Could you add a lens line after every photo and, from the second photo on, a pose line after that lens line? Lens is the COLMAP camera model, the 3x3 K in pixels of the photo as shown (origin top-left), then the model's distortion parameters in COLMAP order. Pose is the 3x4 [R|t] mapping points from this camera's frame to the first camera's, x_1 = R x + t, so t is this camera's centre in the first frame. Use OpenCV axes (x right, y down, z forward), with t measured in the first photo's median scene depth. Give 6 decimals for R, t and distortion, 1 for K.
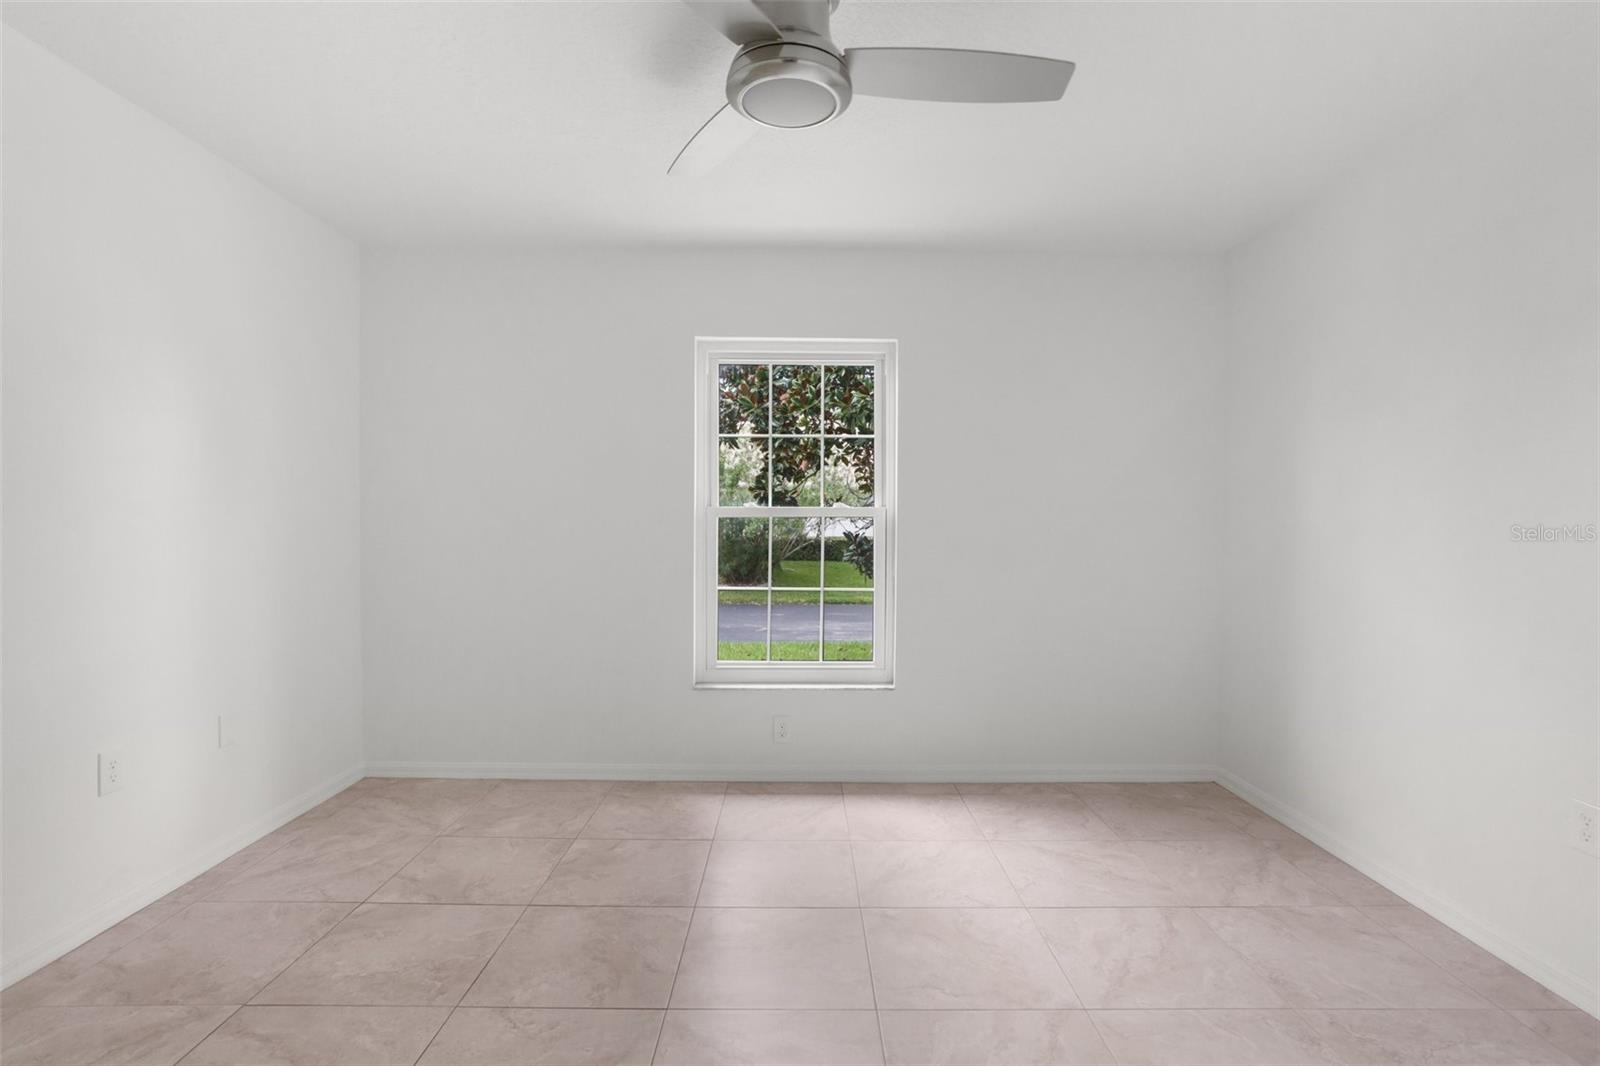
lens RADIAL K [[794.0, 0, 792.6], [0, 794.0, 527.0], [0, 0, 1]] dist [-0.024930, 0.013157]
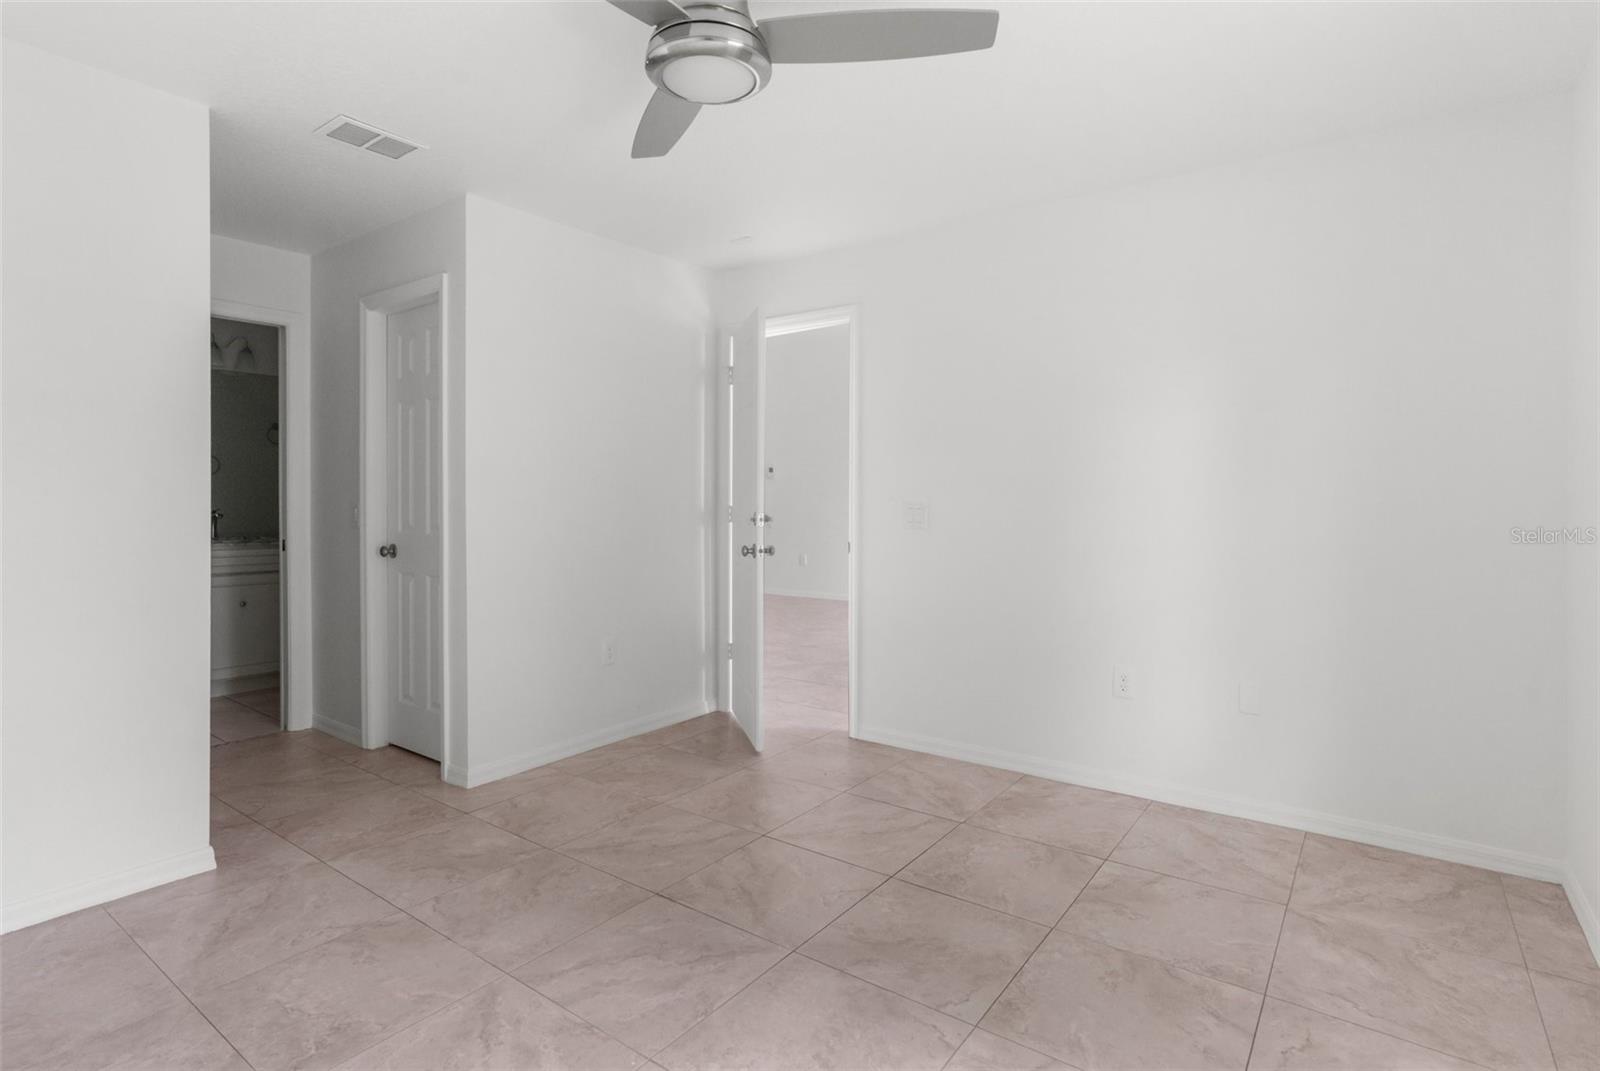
lens RADIAL K [[794.0, 0, 800.1], [0, 794.0, 527.7], [0, 0, 1]] dist [-0.024930, 0.013157]
pose [[-0.583219, 0.023682, -0.811969, 0.443955], [-0.009922, 0.999293, 0.036273, -0.003477], [0.812254, 0.029211, -0.582572, 1.032495]]
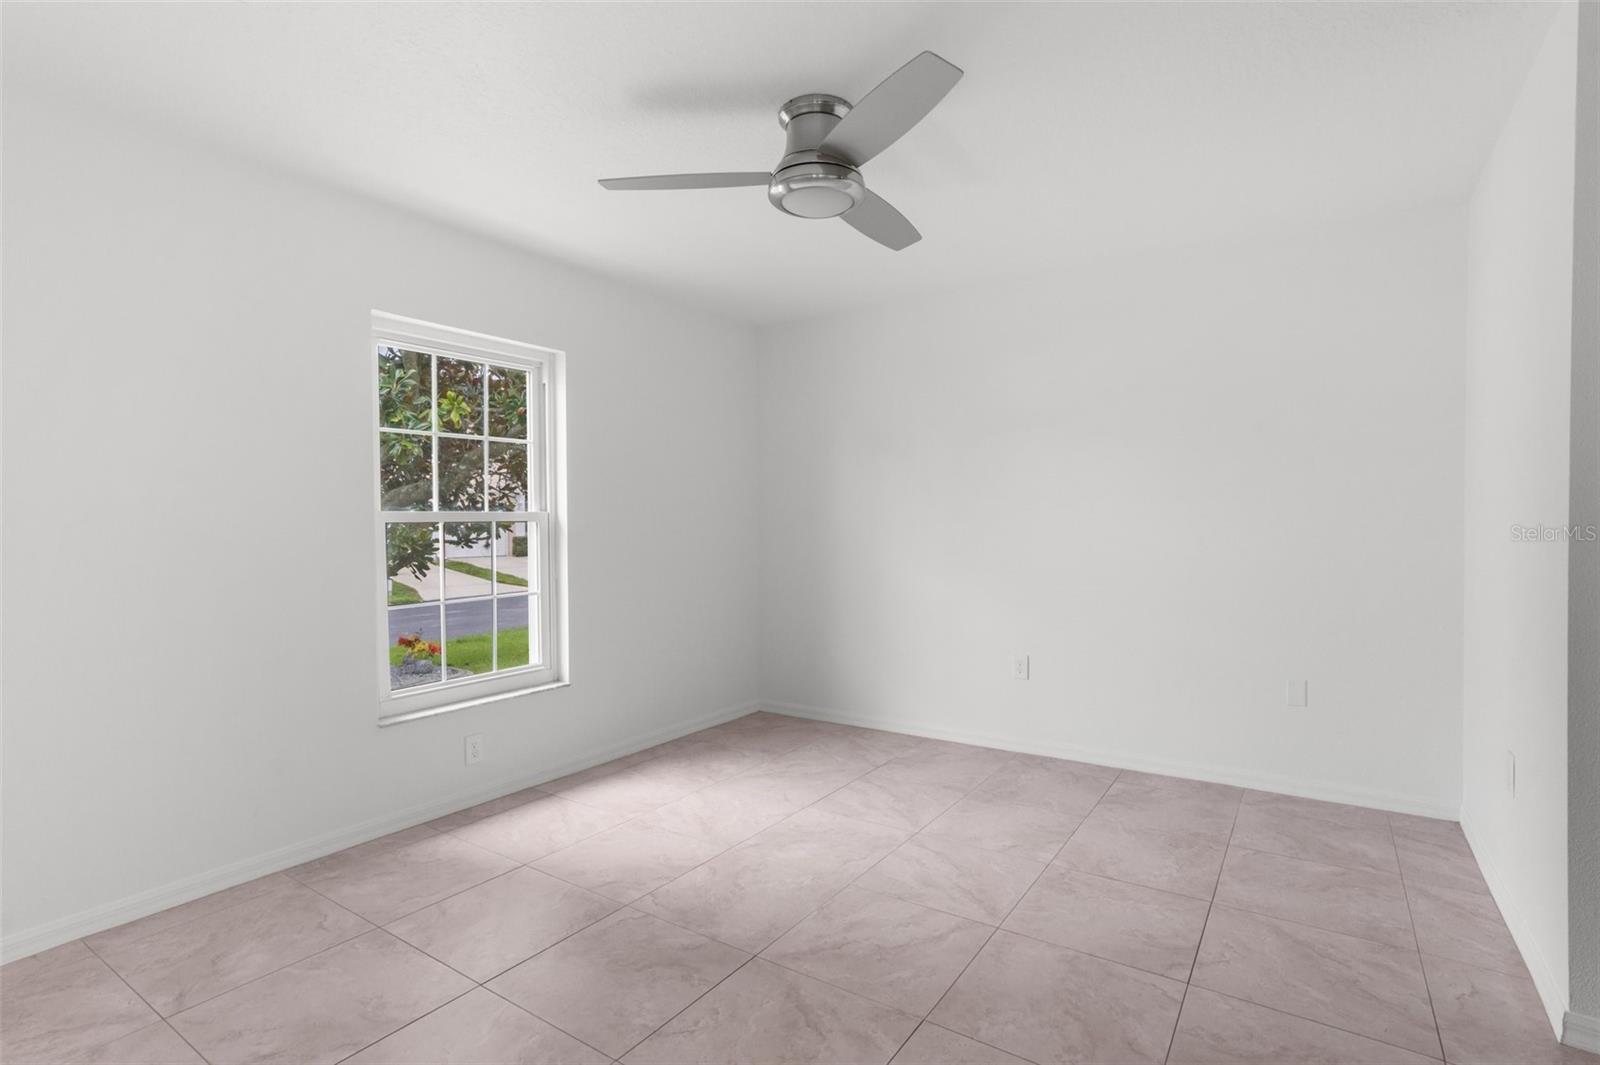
lens RADIAL K [[794.0, 0, 798.0], [0, 794.0, 519.4], [0, 0, 1]] dist [-0.024930, 0.013157]
pose [[0.558429, -0.008167, 0.829512, -0.681949], [0.014462, 0.999895, 0.000108, -0.012585], [-0.829427, 0.011936, 0.558488, 0.193452]]
